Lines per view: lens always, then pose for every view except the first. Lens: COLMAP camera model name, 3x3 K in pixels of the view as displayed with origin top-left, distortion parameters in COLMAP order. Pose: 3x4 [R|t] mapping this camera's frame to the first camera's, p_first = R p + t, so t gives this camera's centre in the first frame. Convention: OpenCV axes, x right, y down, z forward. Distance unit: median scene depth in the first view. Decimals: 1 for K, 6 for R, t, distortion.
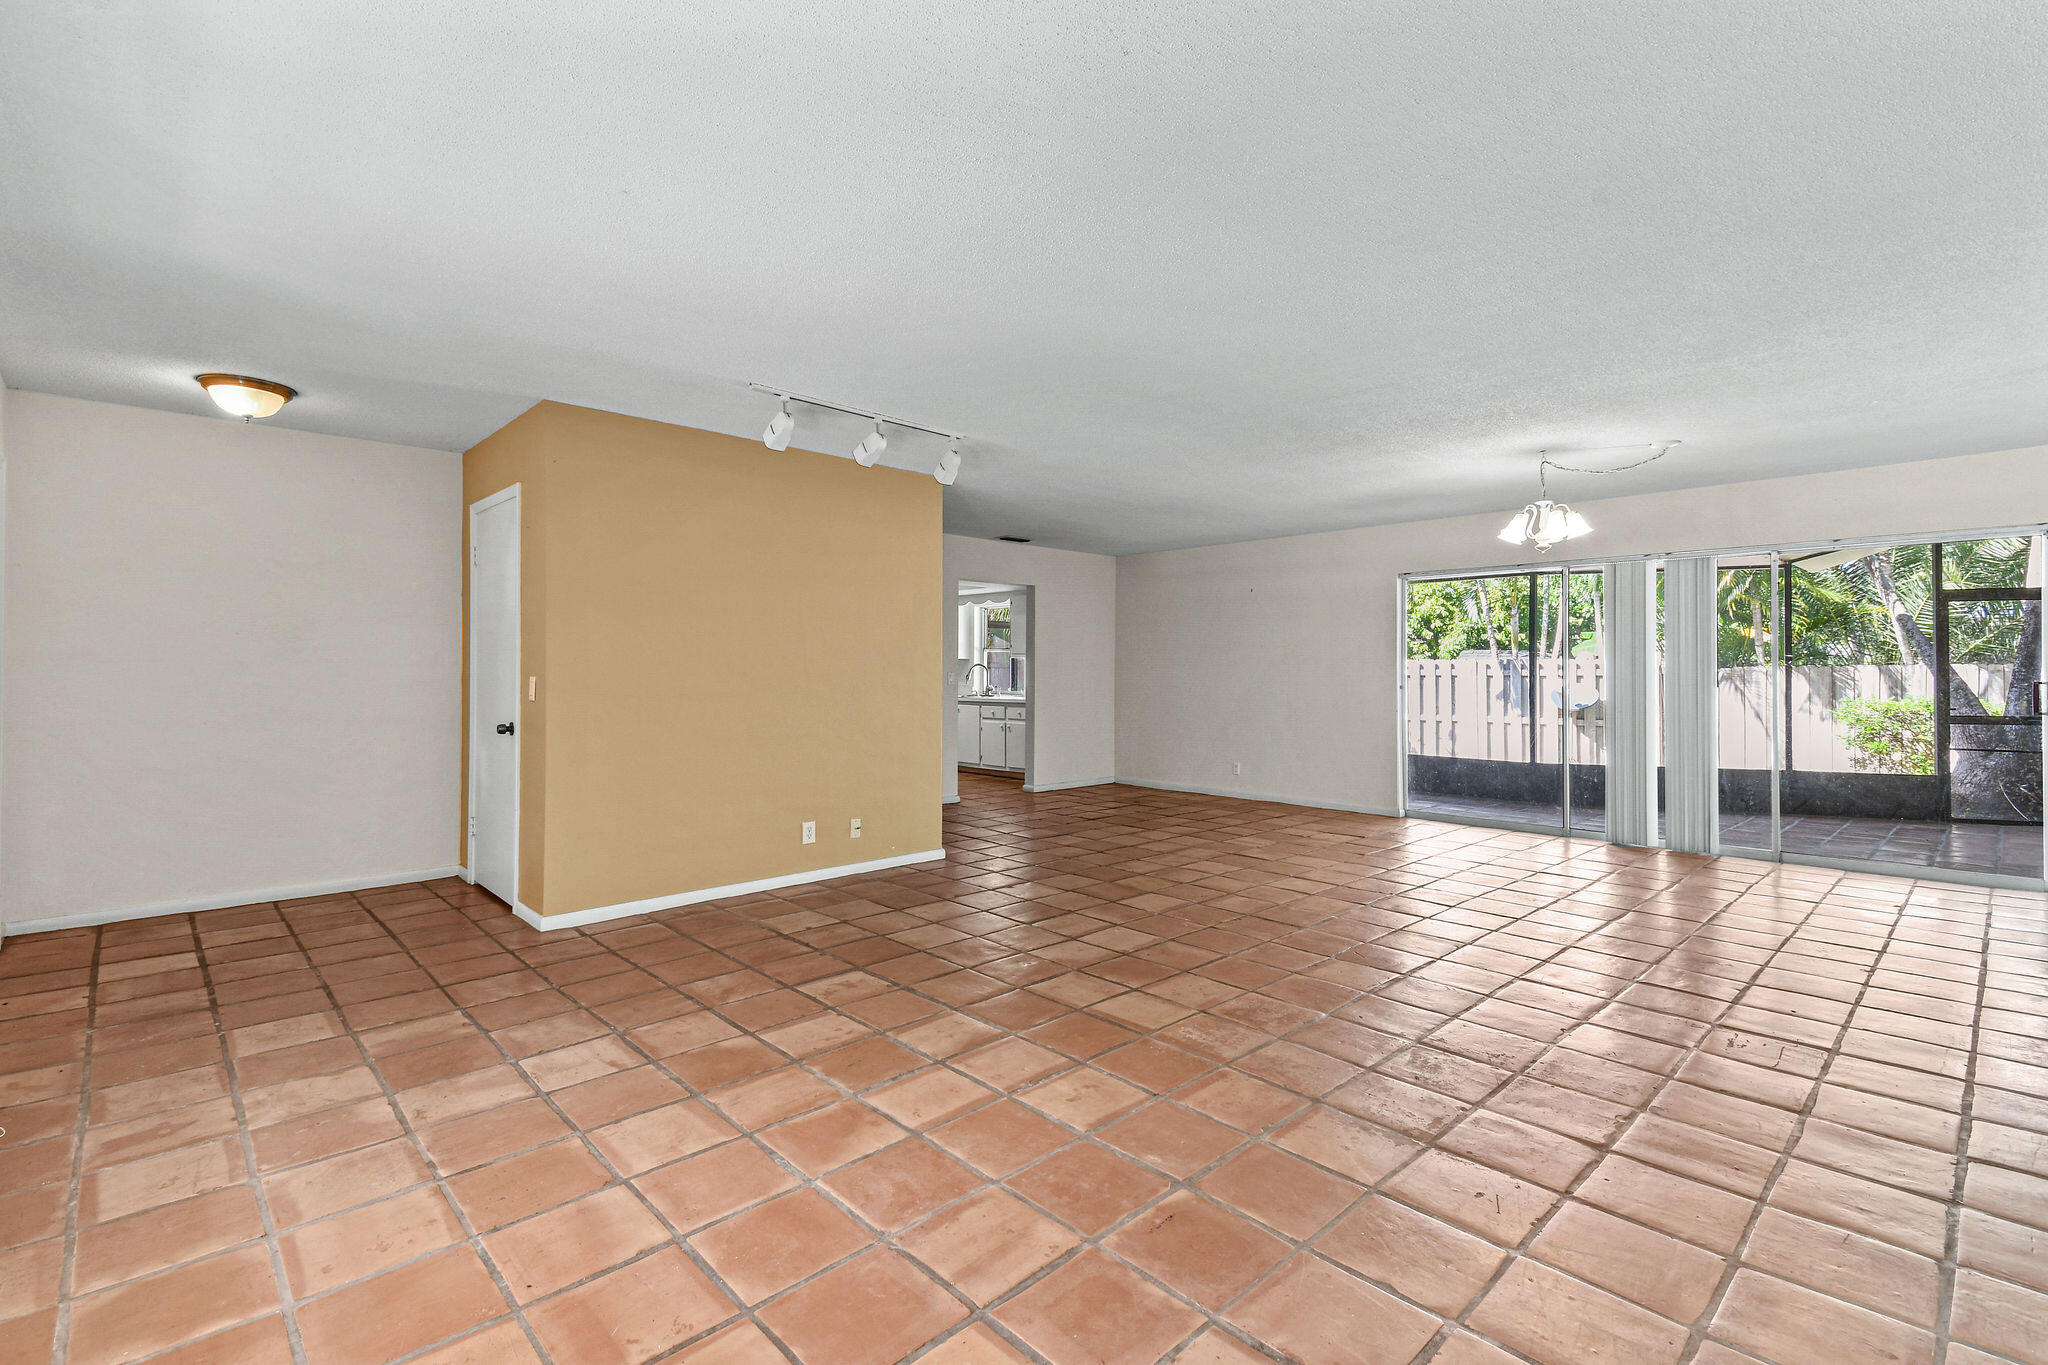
lens RADIAL K [[925.3, 0, 1036.8], [0, 925.3, 671.9], [0, 0, 1]] dist [0.021466, -0.006353]
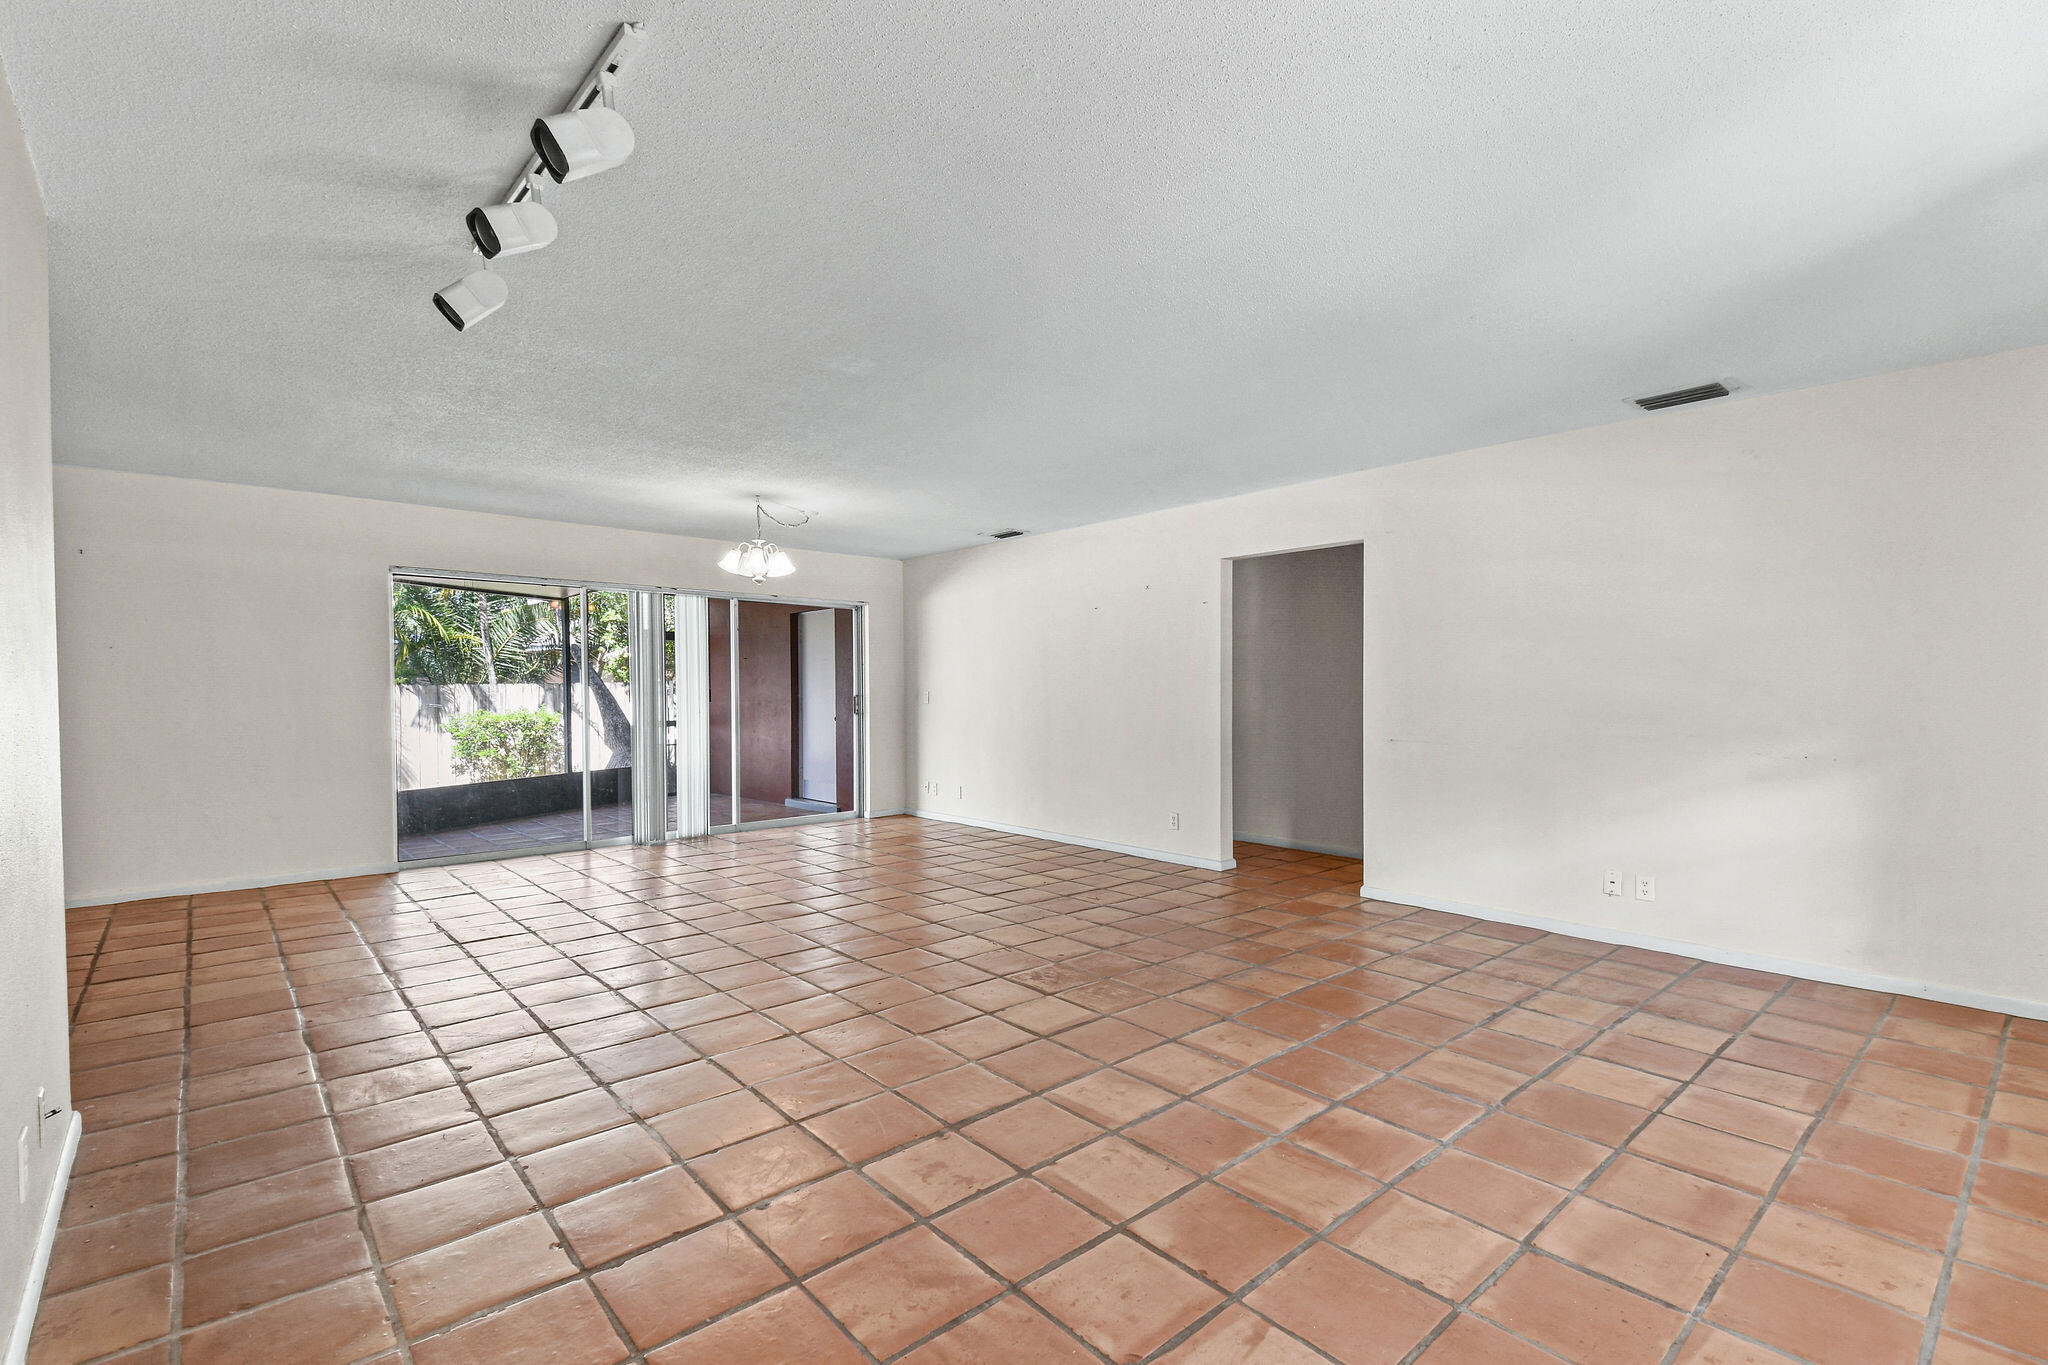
lens RADIAL K [[925.3, 0, 1042.1], [0, 925.3, 686.9], [0, 0, 1]] dist [0.021466, -0.006353]
pose [[0.035053, -0.000859, 0.999385, -1.022482], [0.003920, 0.999992, 0.000722, -0.004064], [-0.999378, 0.003892, 0.035056, 1.067944]]
